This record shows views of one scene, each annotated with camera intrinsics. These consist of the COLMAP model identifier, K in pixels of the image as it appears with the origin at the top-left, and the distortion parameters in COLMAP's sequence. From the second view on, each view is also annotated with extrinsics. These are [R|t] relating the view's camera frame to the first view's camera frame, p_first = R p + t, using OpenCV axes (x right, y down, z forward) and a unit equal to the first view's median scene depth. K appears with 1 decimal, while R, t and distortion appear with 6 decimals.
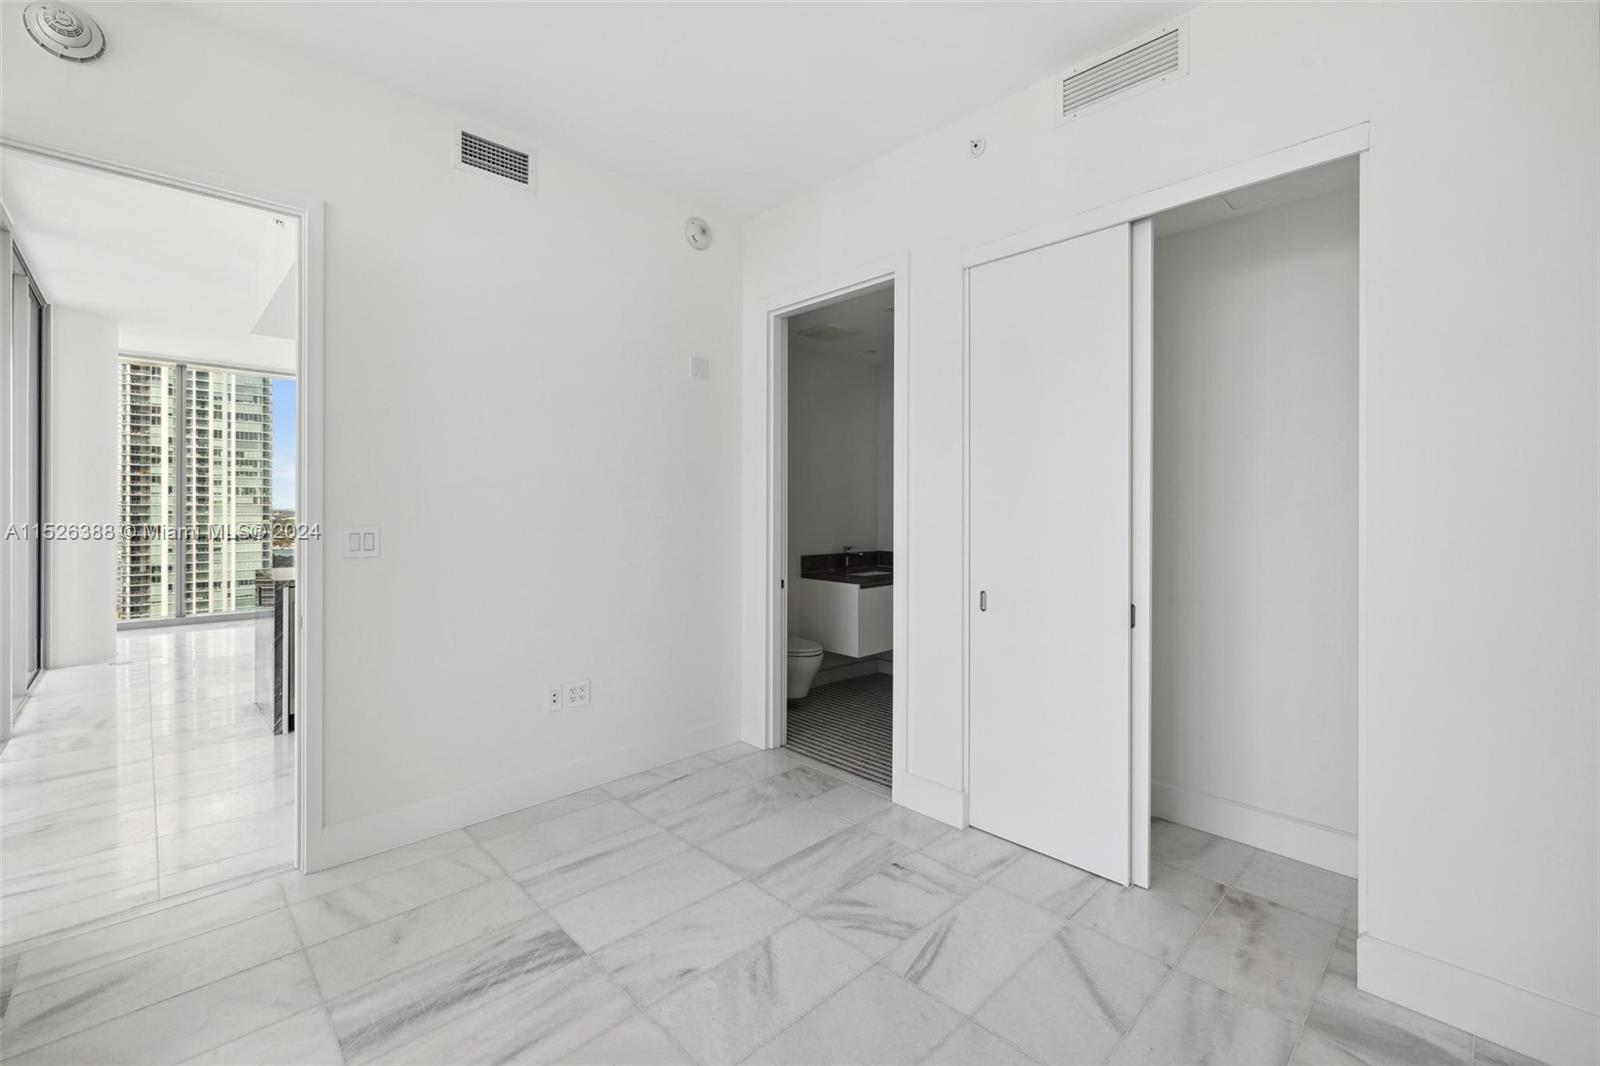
lens RADIAL K [[678.8, 0, 790.4], [0, 678.8, 510.3], [0, 0, 1]] dist [0.005107, 0.000323]
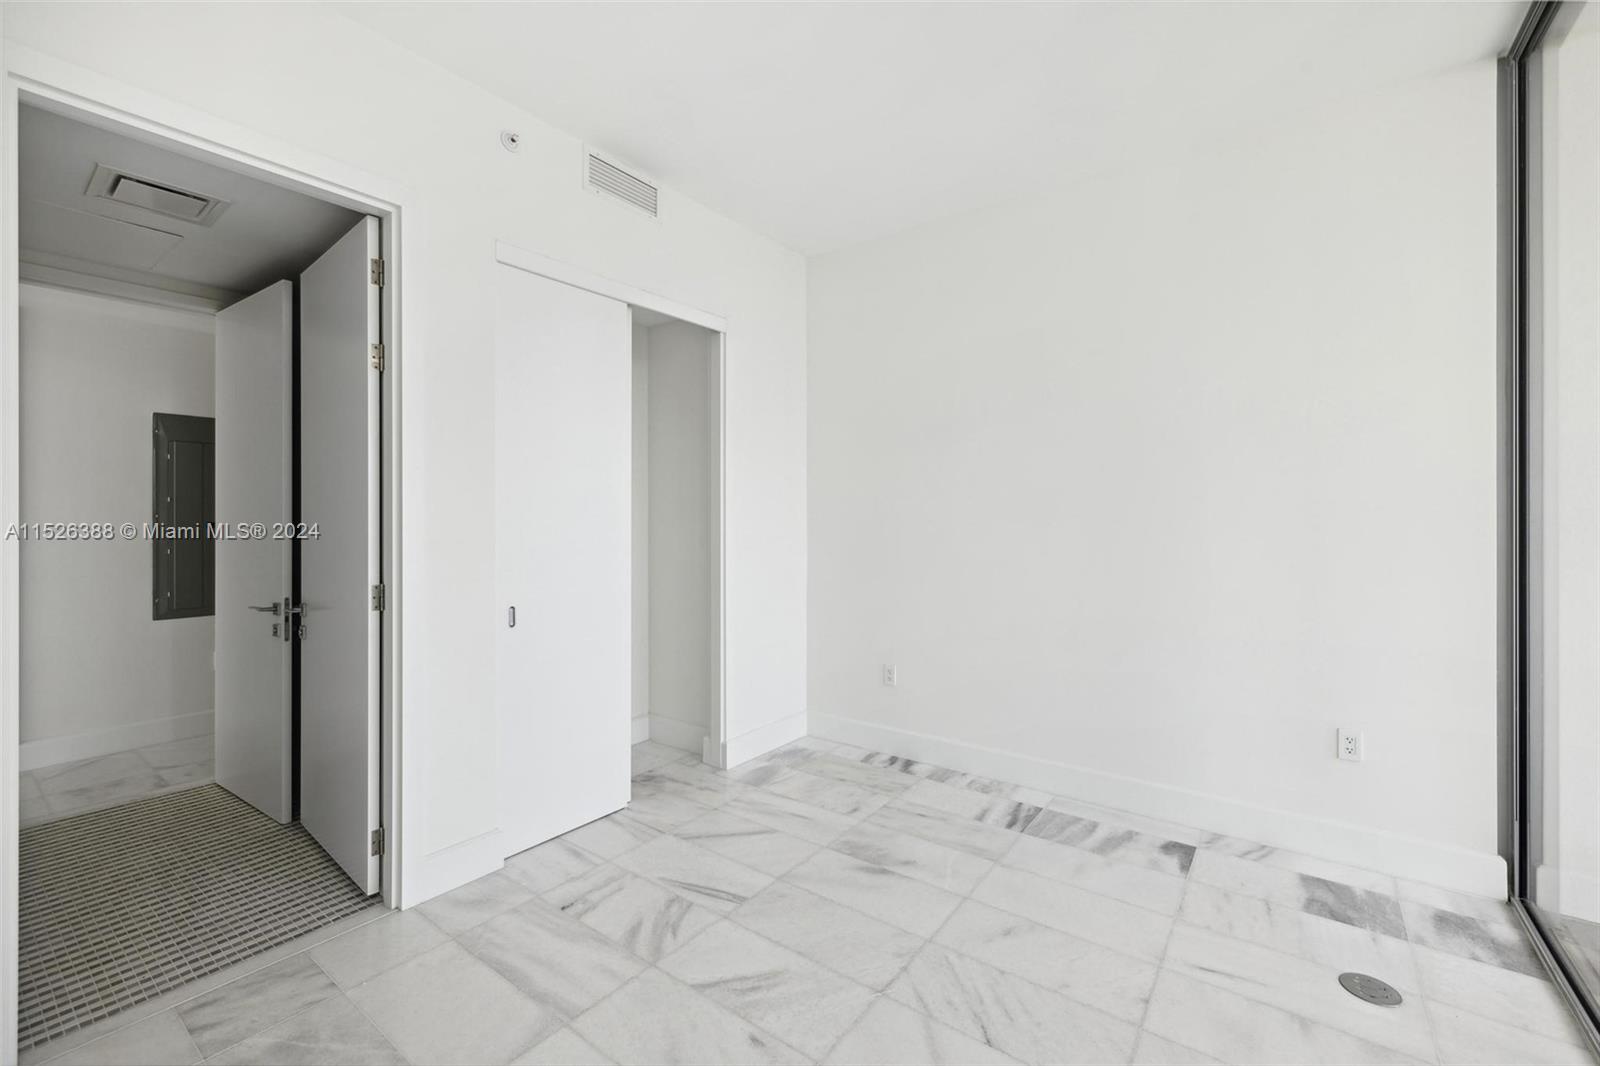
lens RADIAL K [[678.8, 0, 775.4], [0, 678.8, 532.8], [0, 0, 1]] dist [0.005107, 0.000323]
pose [[-0.159410, -0.018119, 0.987046, -0.888554], [-0.000564, 0.999833, 0.018262, -0.006518], [-0.987212, 0.002354, -0.159394, 0.963111]]
